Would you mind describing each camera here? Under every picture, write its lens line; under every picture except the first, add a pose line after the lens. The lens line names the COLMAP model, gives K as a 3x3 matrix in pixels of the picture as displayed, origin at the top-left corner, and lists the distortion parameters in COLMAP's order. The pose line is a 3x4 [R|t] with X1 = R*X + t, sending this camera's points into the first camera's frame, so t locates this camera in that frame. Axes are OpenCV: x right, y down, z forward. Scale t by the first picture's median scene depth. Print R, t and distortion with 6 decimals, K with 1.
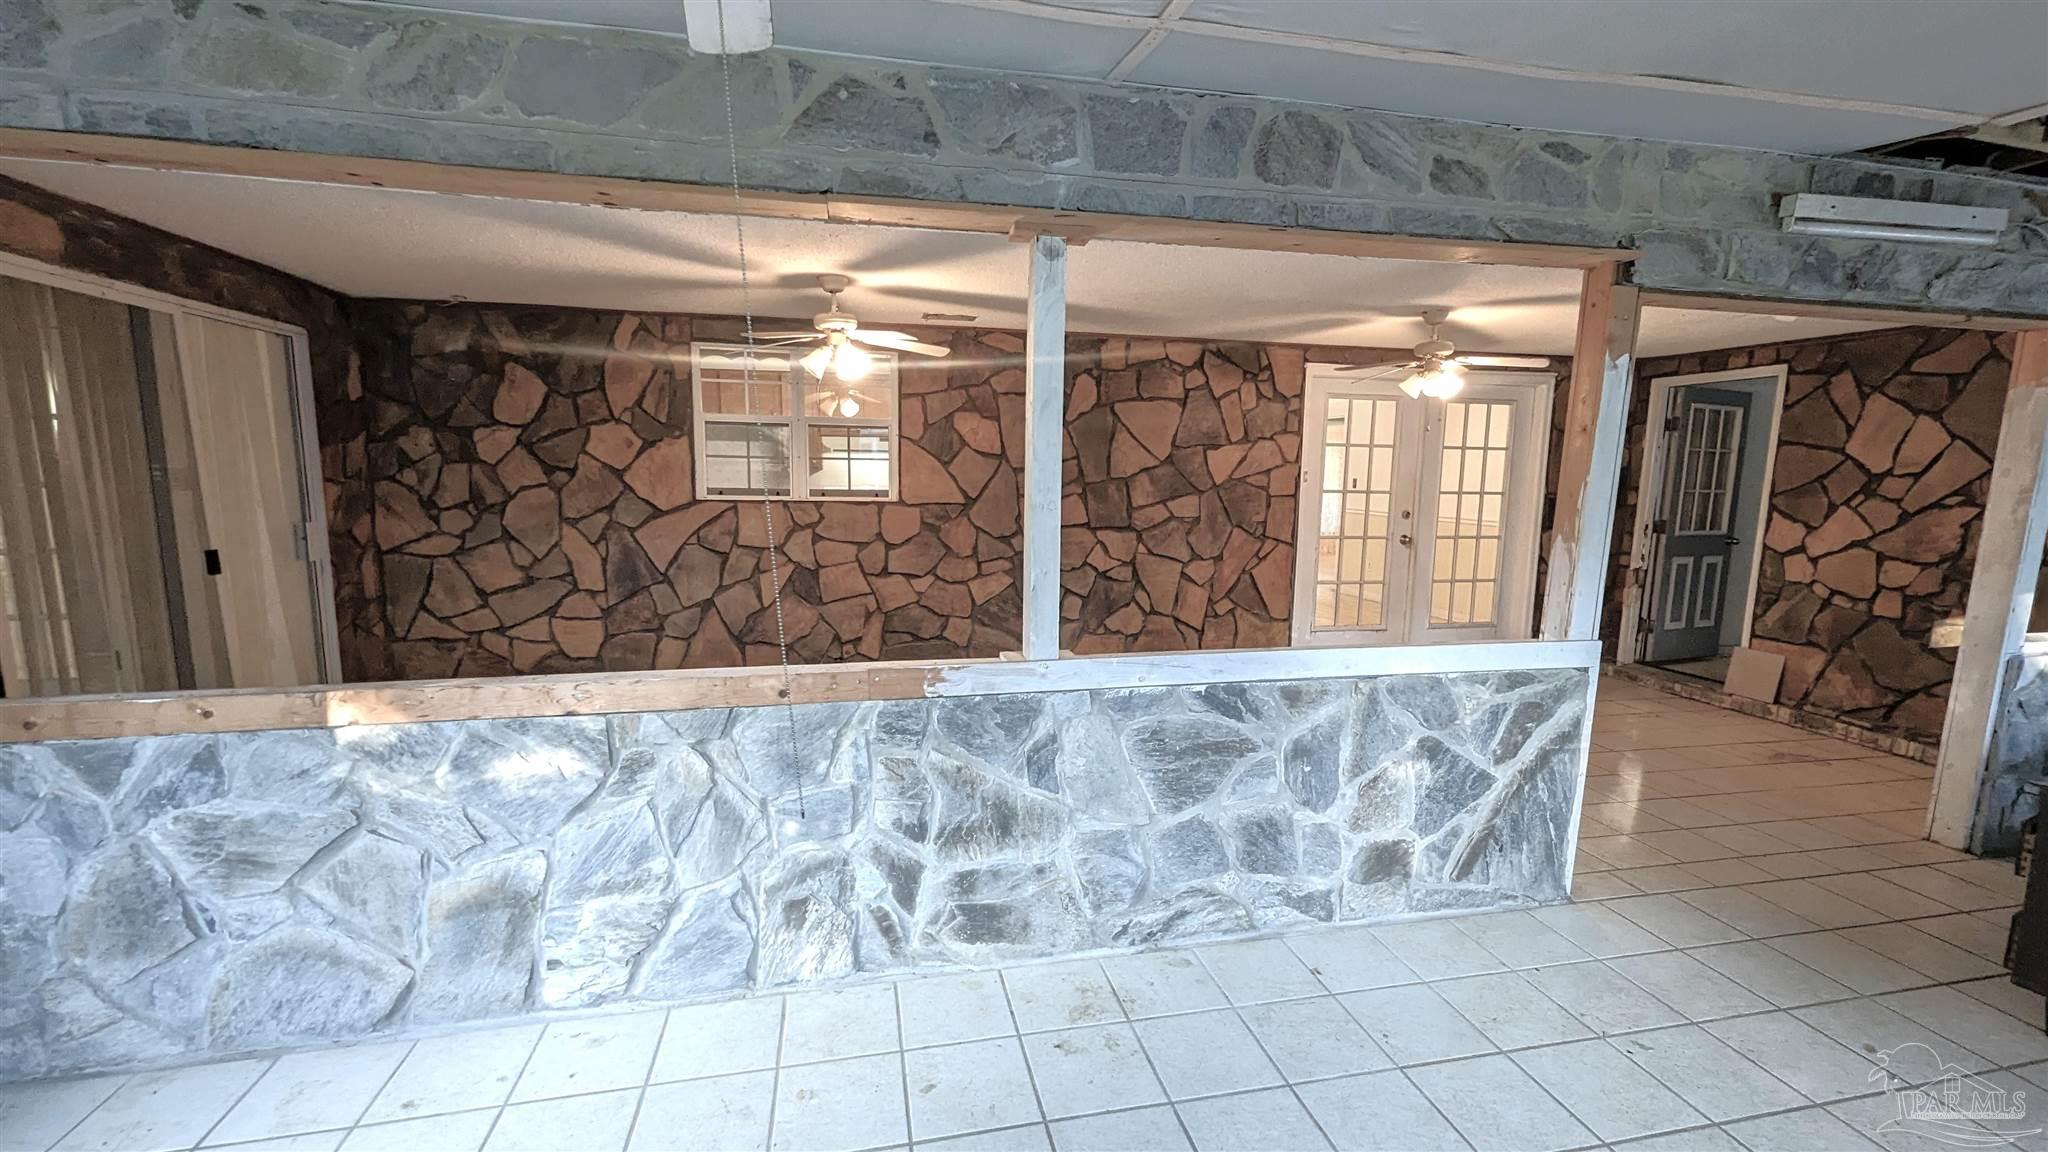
lens RADIAL K [[841.5, 0, 1025.8], [0, 841.5, 587.4], [0, 0, 1]] dist [-0.000800, -0.000124]
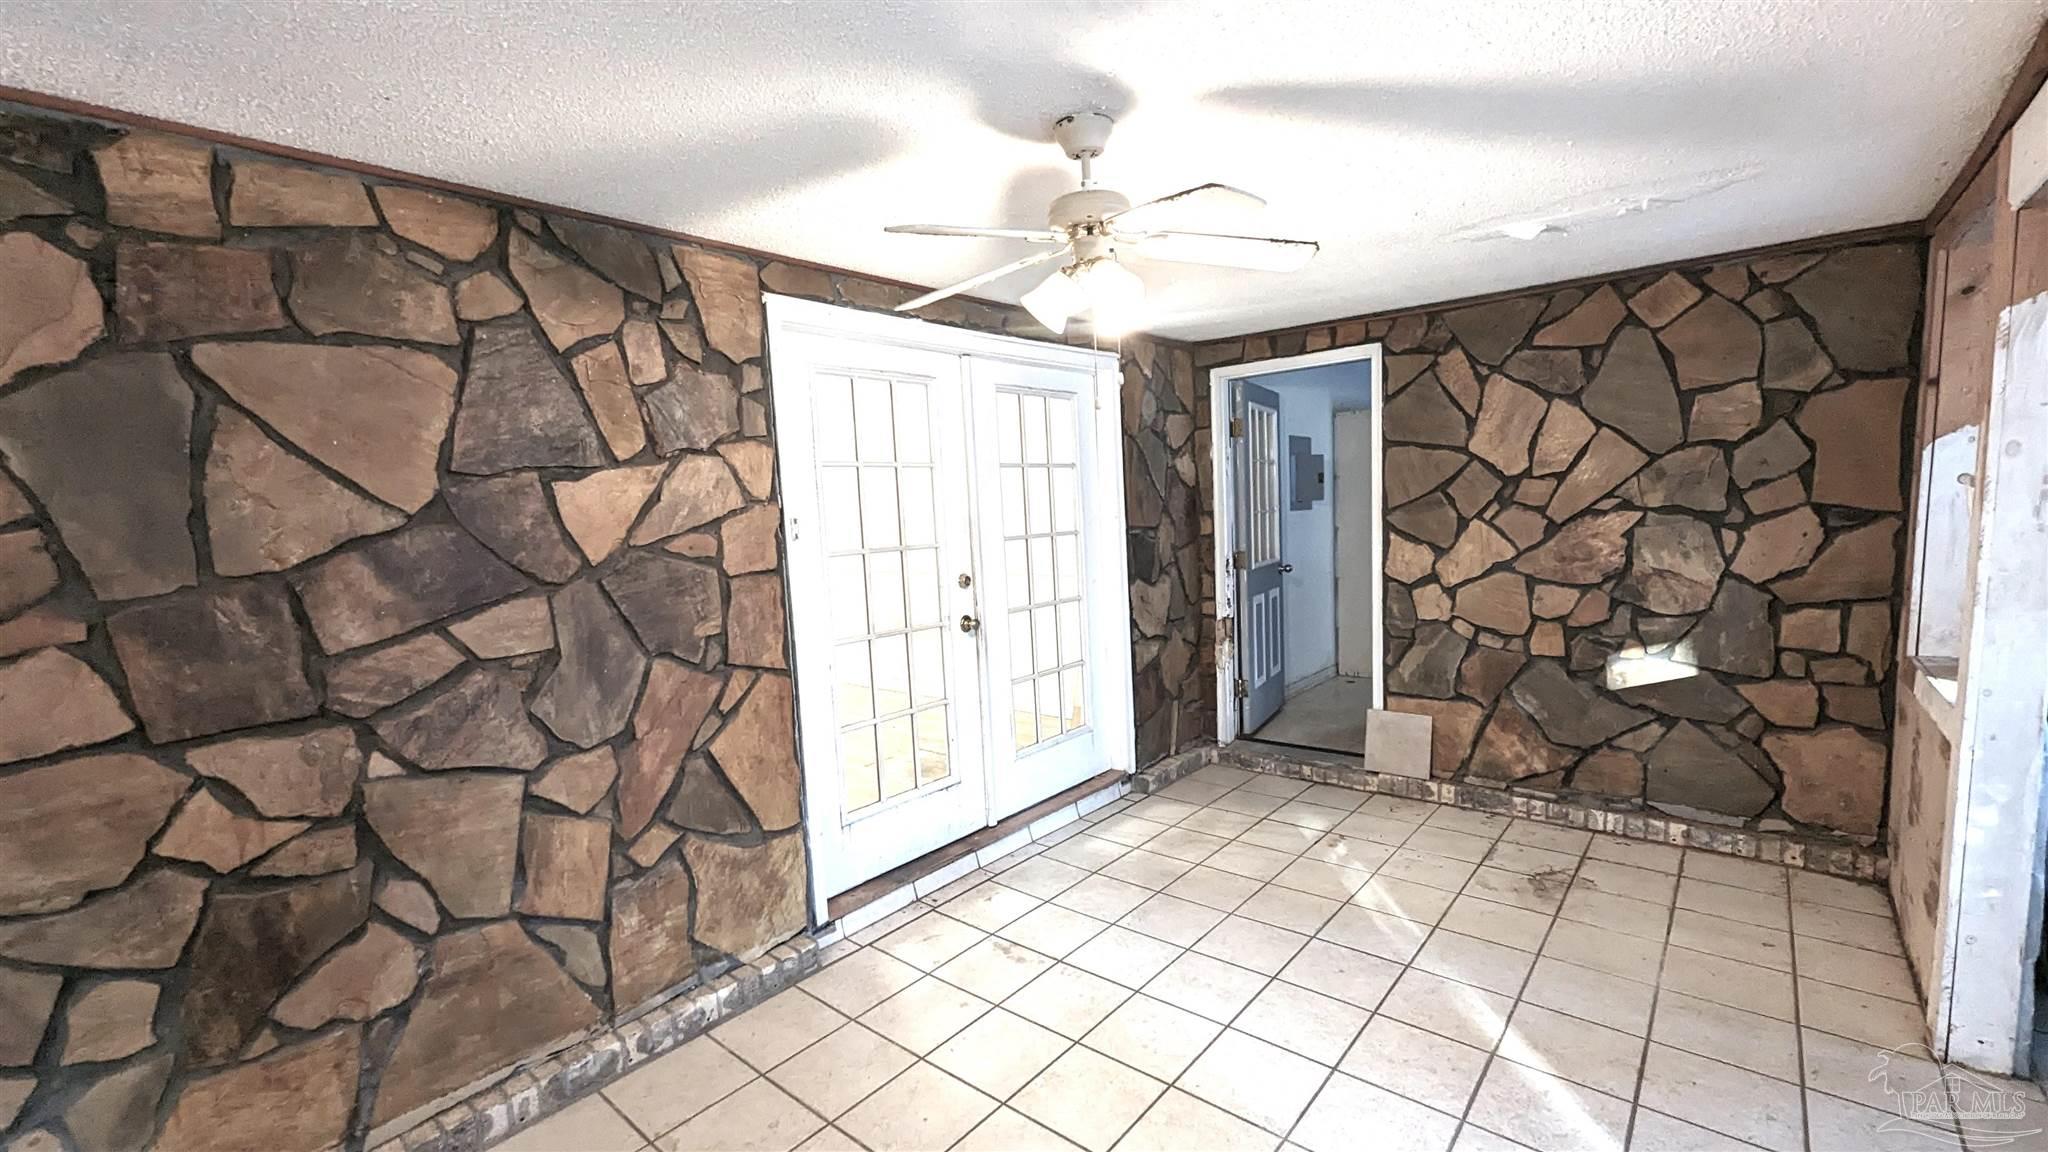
lens RADIAL K [[841.5, 0, 1034.8], [0, 841.5, 587.0], [0, 0, 1]] dist [-0.000800, -0.000124]
pose [[0.786015, -0.112195, 0.607941, 0.149826], [0.144190, 0.989543, -0.003806, -0.080813], [-0.601156, 0.090651, 0.793973, 0.561721]]
